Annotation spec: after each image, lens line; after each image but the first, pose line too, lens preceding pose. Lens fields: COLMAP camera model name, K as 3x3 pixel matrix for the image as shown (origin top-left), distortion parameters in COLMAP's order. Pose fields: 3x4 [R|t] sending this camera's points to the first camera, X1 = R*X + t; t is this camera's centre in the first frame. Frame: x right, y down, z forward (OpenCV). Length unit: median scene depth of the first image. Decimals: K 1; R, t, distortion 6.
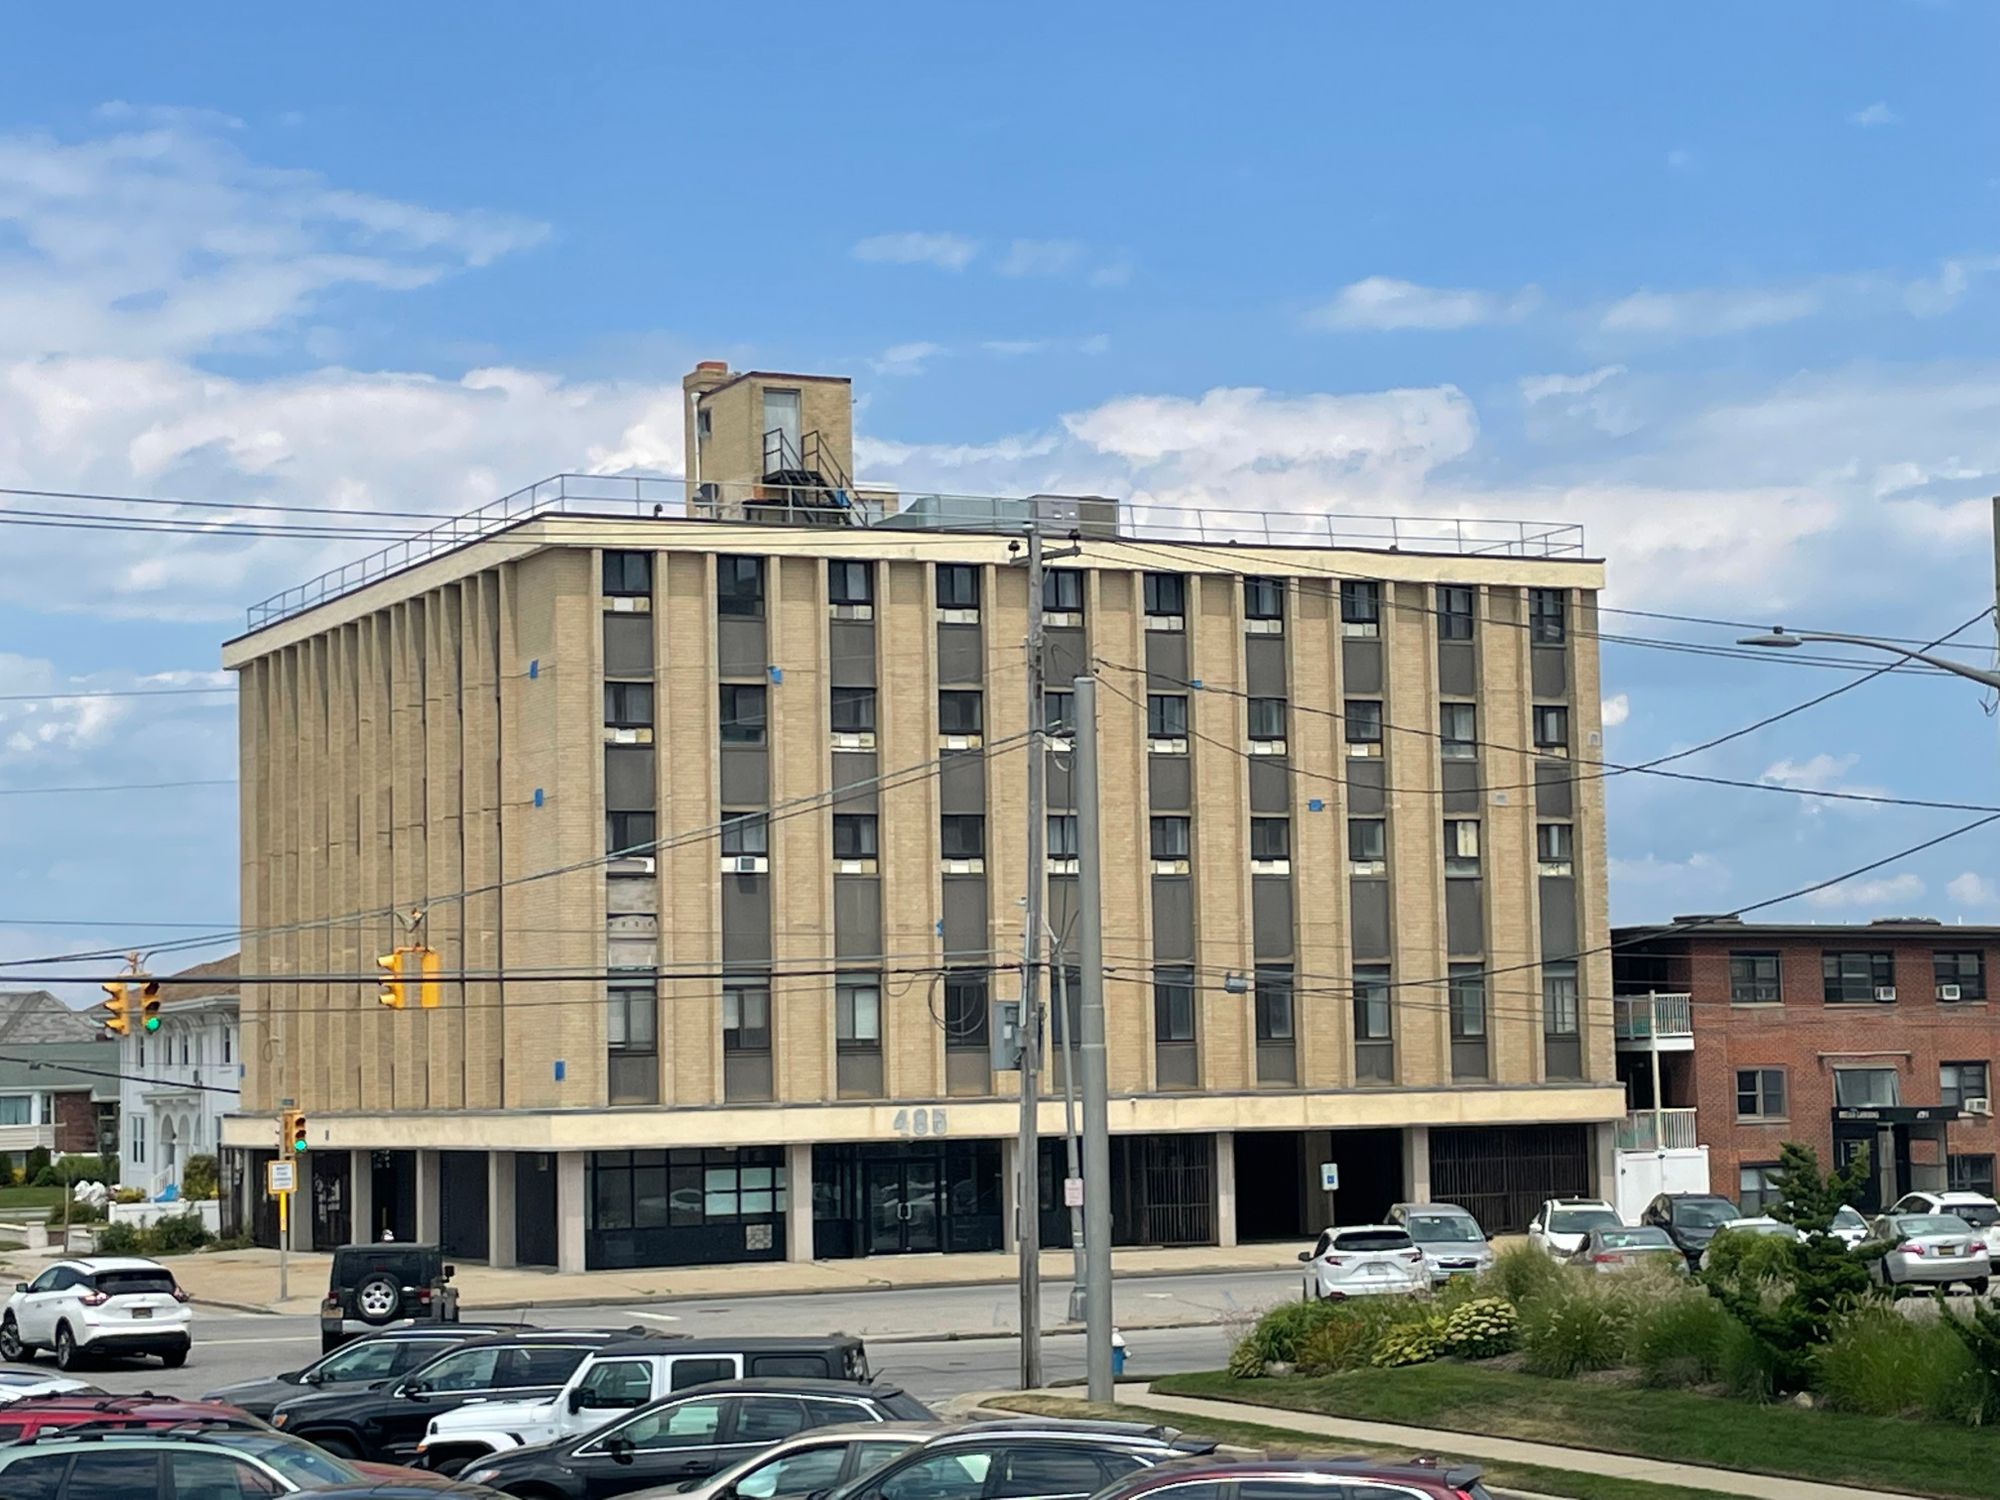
lens RADIAL K [[3896.1, 0, 1000.0], [0, 3896.1, 750.0], [0, 0, 1]] dist [0.063354, 1.279132]
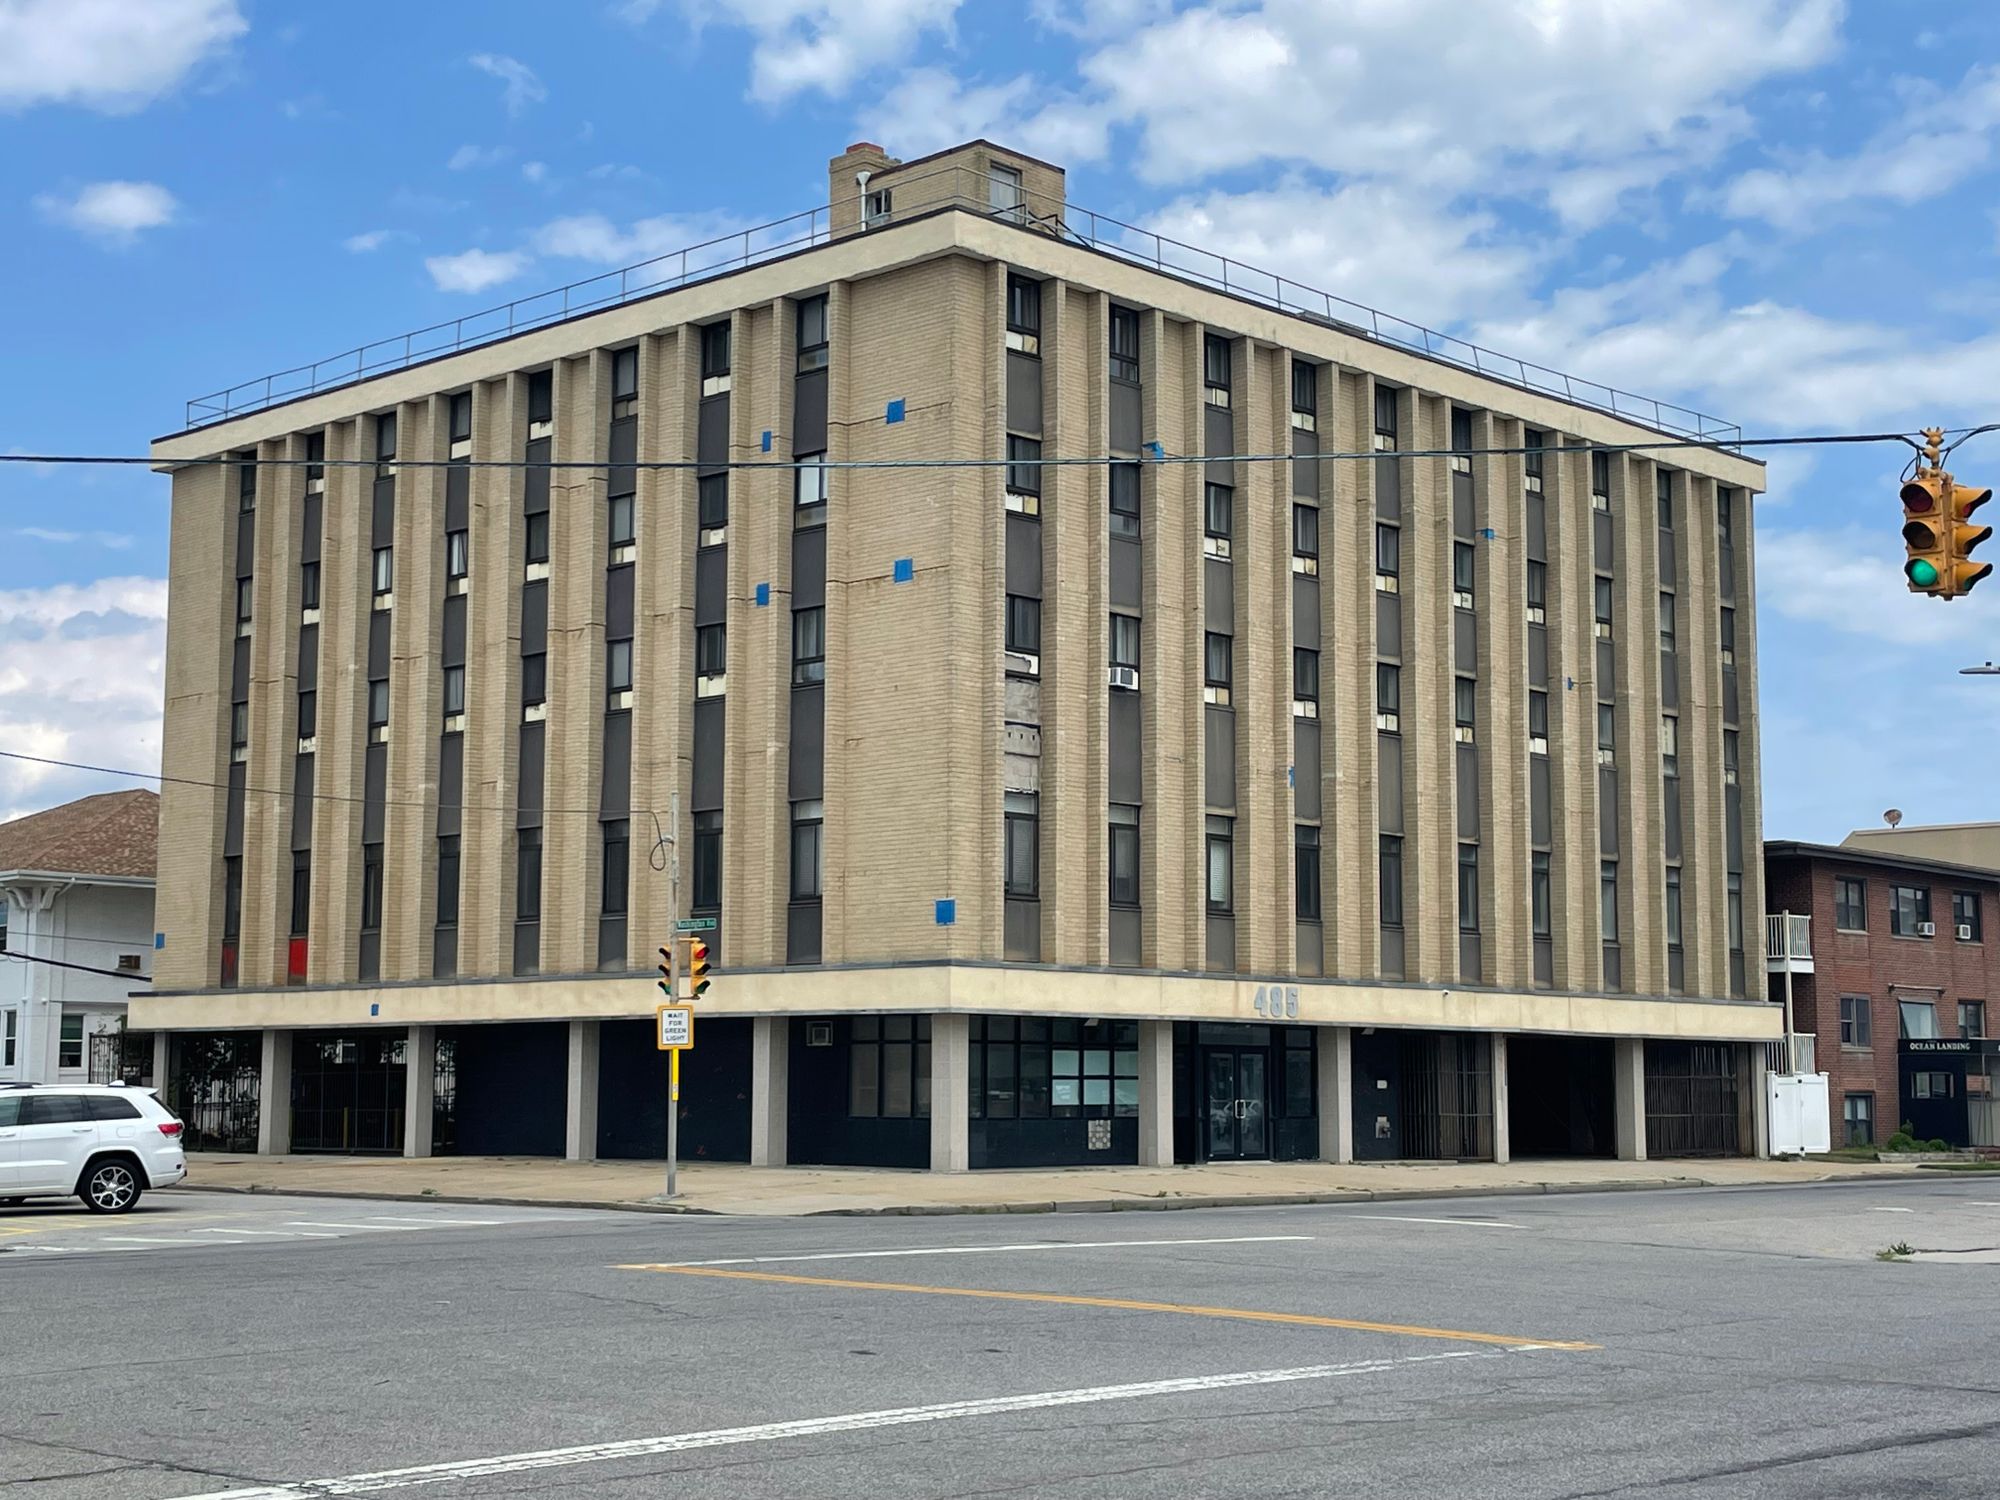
lens RADIAL K [[2845.3, 0, 1000.0], [0, 2845.3, 750.0], [0, 0, 1]] dist [0.083026, 0.009309]
pose [[0.942240, 0.067331, 0.328101, -0.281482], [-0.055819, 0.997454, -0.044390, 0.071847], [-0.330254, 0.023512, 0.943599, 0.440361]]
